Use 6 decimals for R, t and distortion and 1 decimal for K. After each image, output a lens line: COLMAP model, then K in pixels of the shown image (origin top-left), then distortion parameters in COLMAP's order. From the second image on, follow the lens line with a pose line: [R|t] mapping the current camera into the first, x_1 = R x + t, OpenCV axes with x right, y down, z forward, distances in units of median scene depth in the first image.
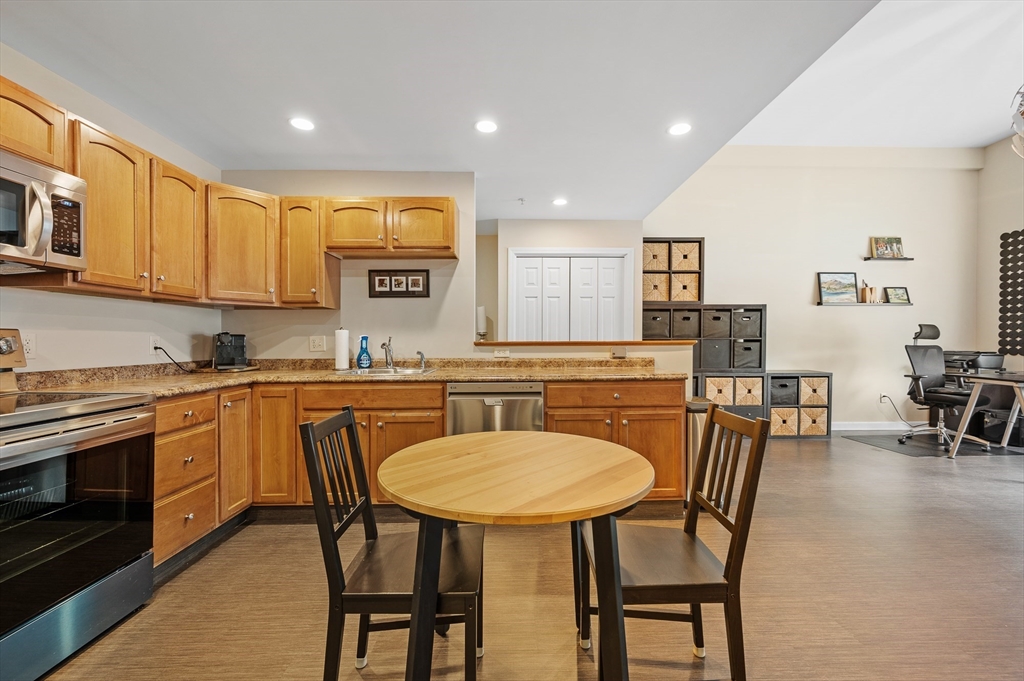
lens RADIAL K [[416.8, 0, 523.4], [0, 416.8, 344.6], [0, 0, 1]] dist [0.000903, 0.000062]
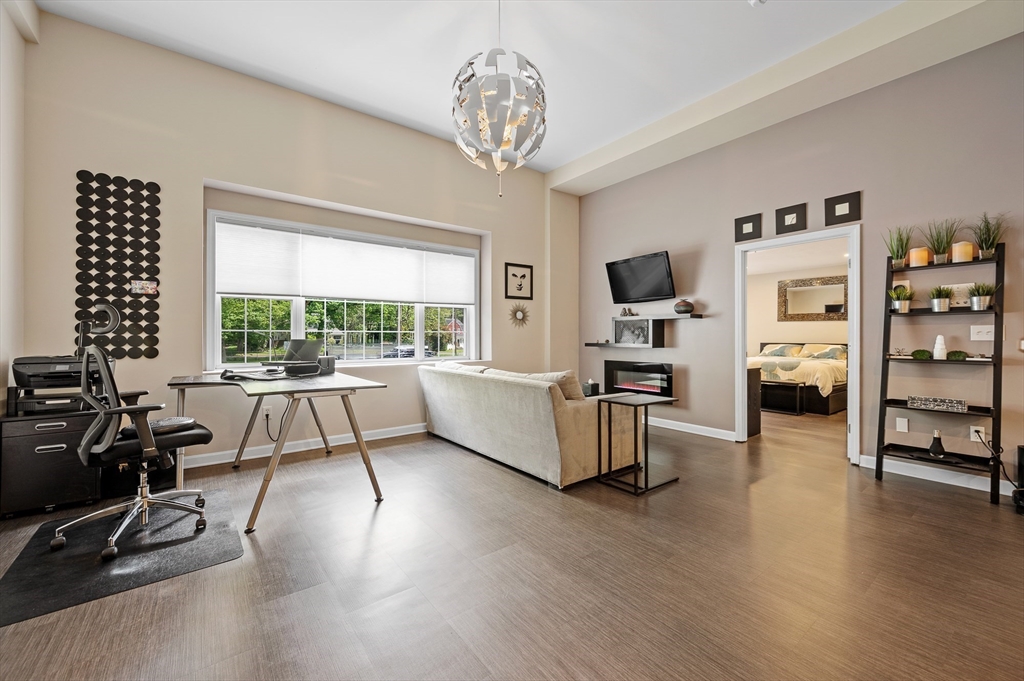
lens RADIAL K [[411.0, 0, 509.6], [0, 411.0, 330.3], [0, 0, 1]] dist [0.001831, 0.000157]
pose [[-0.578624, 0.004563, 0.815582, 0.488967], [0.005654, 0.999983, -0.001584, -0.028556], [-0.815575, 0.003694, -0.578640, 1.624162]]
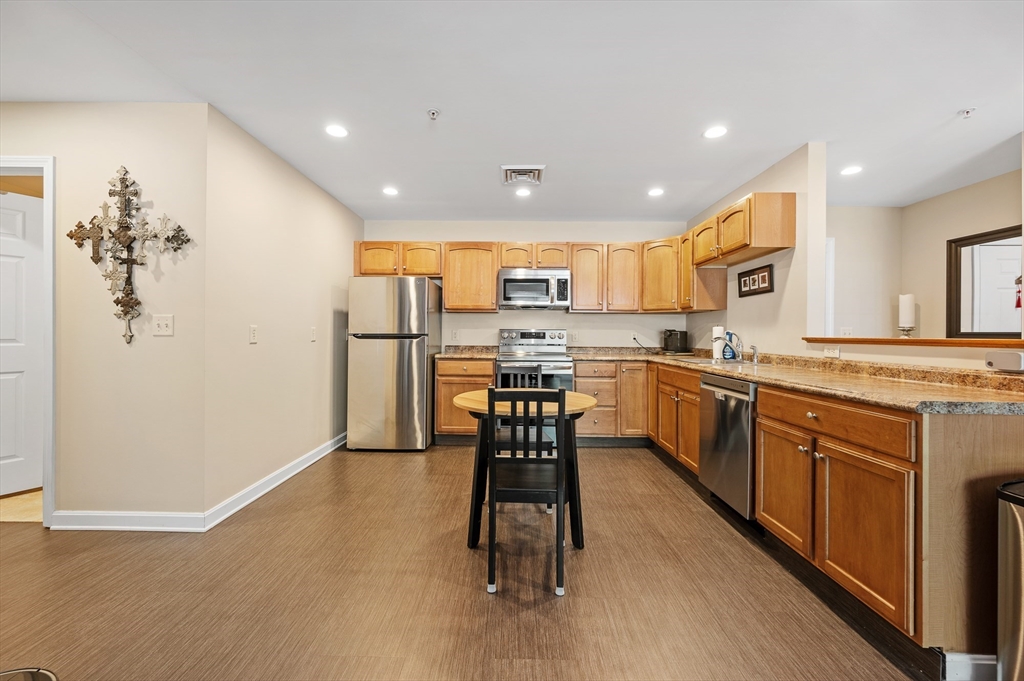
lens RADIAL K [[411.0, 0, 509.6], [0, 411.0, 330.3], [0, 0, 1]] dist [0.001831, 0.000157]
pose [[-0.037592, -0.005832, -0.999276, 0.939769], [-0.015687, 0.999863, -0.005246, -0.009638], [0.999170, 0.015479, -0.037679, 0.506525]]
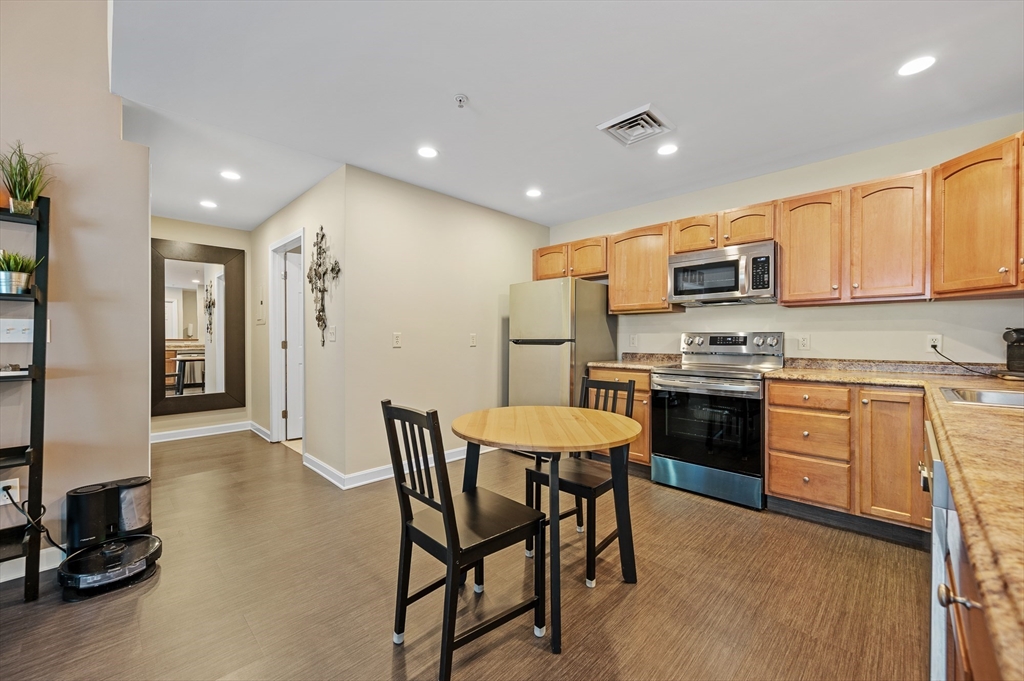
lens RADIAL K [[408.3, 0, 513.8], [0, 408.3, 338.9], [0, 0, 1]] dist [0.001038, 0.000348]
pose [[-0.719892, 0.002447, -0.694081, 0.532937], [-0.005785, 0.999938, 0.009525, -0.012831], [0.694062, 0.010872, -0.719833, 0.988073]]
